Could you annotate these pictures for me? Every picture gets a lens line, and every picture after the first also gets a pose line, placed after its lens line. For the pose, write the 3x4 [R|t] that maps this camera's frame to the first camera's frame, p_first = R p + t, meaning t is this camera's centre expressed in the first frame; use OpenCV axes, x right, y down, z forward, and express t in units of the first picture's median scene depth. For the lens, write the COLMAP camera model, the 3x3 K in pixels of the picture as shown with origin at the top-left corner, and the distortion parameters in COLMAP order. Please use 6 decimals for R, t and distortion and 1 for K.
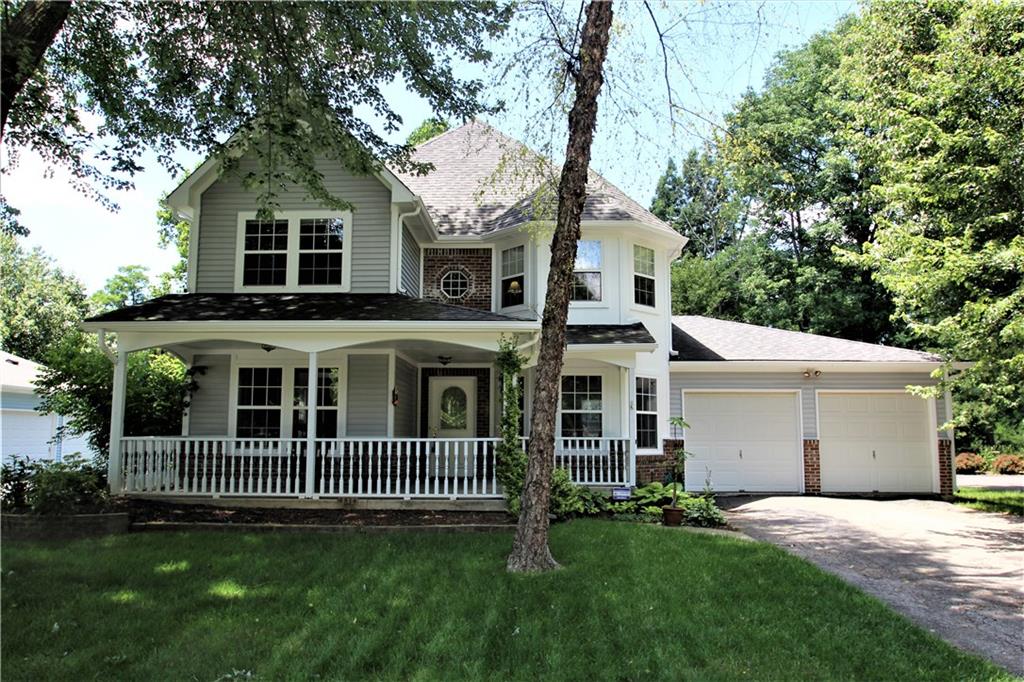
lens RADIAL K [[728.2, 0, 512.5], [0, 728.2, 344.8], [0, 0, 1]] dist [-0.051680, 0.003409]
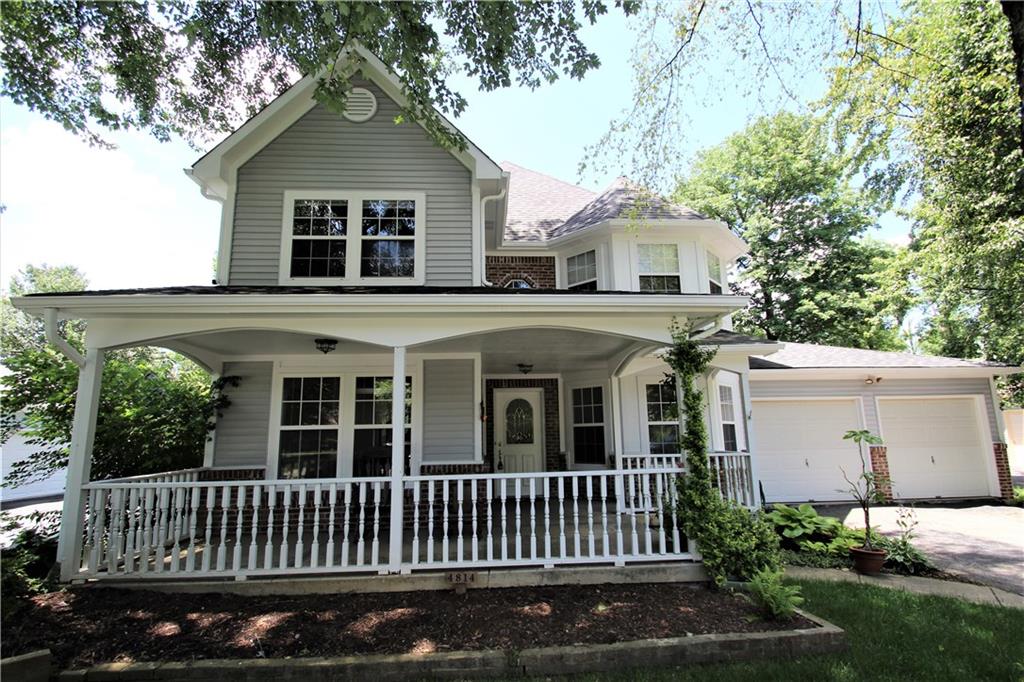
lens RADIAL K [[474.0, 0, 512.3], [0, 474.0, 349.6], [0, 0, 1]] dist [-0.001258, -0.007206]
pose [[0.996092, -0.006325, 0.088092, -0.170850], [0.011074, 0.998505, -0.053521, 0.031206], [-0.087622, 0.054287, 0.994673, 0.451812]]
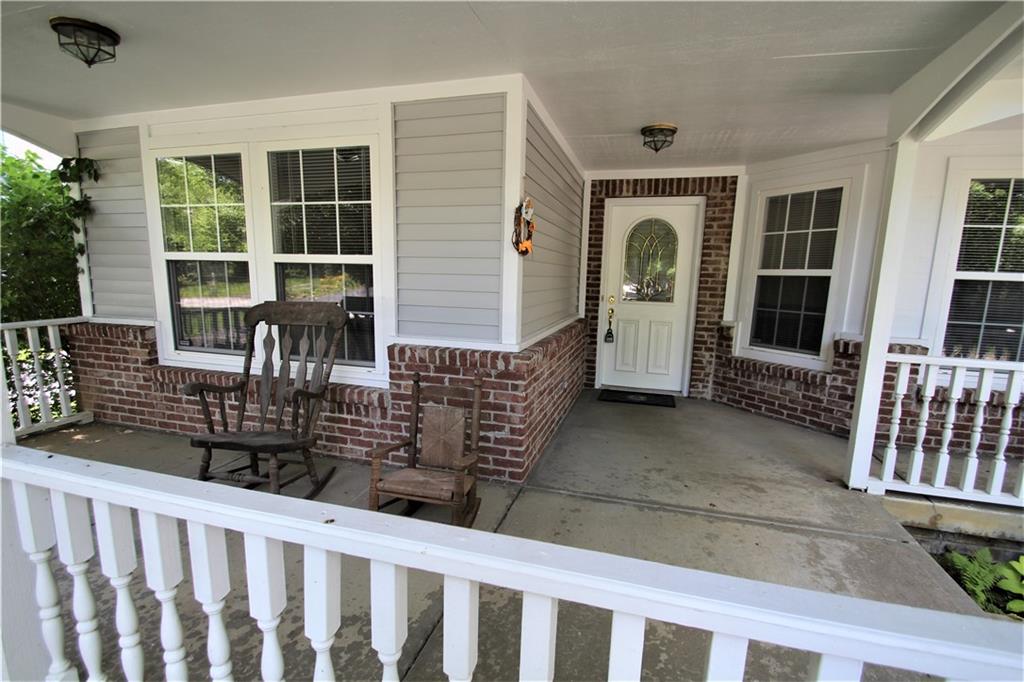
lens RADIAL K [[474.0, 0, 510.0], [0, 474.0, 353.9], [0, 0, 1]] dist [-0.001258, -0.007206]
pose [[0.966544, 0.063252, -0.248581, -0.106406], [0.009345, 0.959792, 0.280557, 0.064439], [0.256332, -0.273493, 0.927090, 0.759620]]
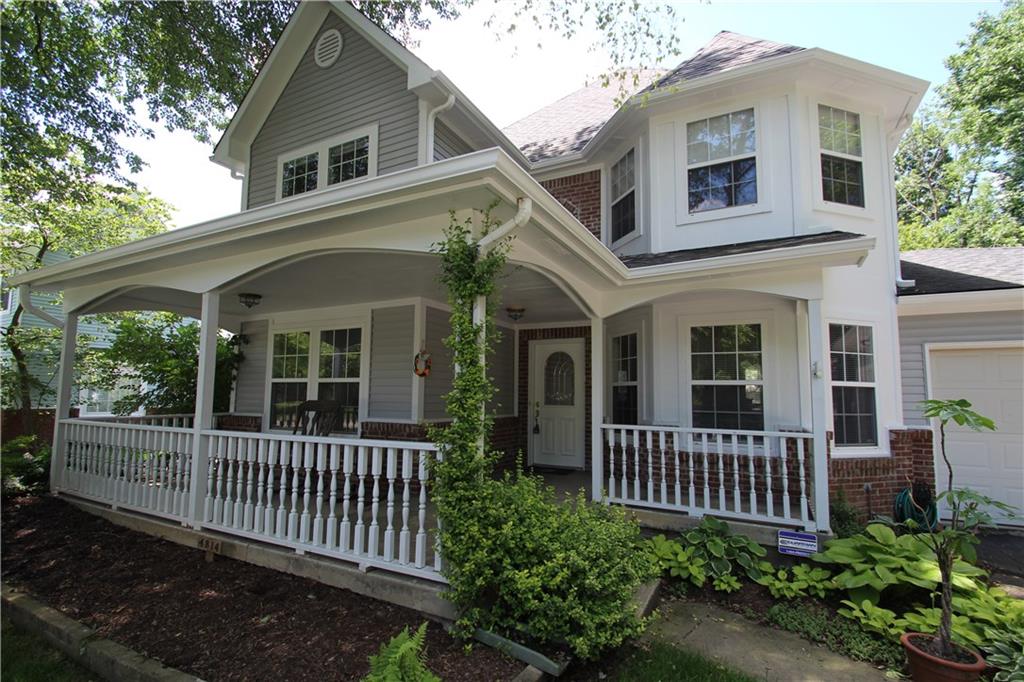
lens RADIAL K [[474.0, 0, 512.7], [0, 474.0, 351.9], [0, 0, 1]] dist [-0.001258, -0.007206]
pose [[0.900685, -0.031898, -0.433299, 0.116552], [0.044307, 0.998845, 0.018567, 0.054218], [0.432207, -0.035921, 0.901059, 0.607489]]
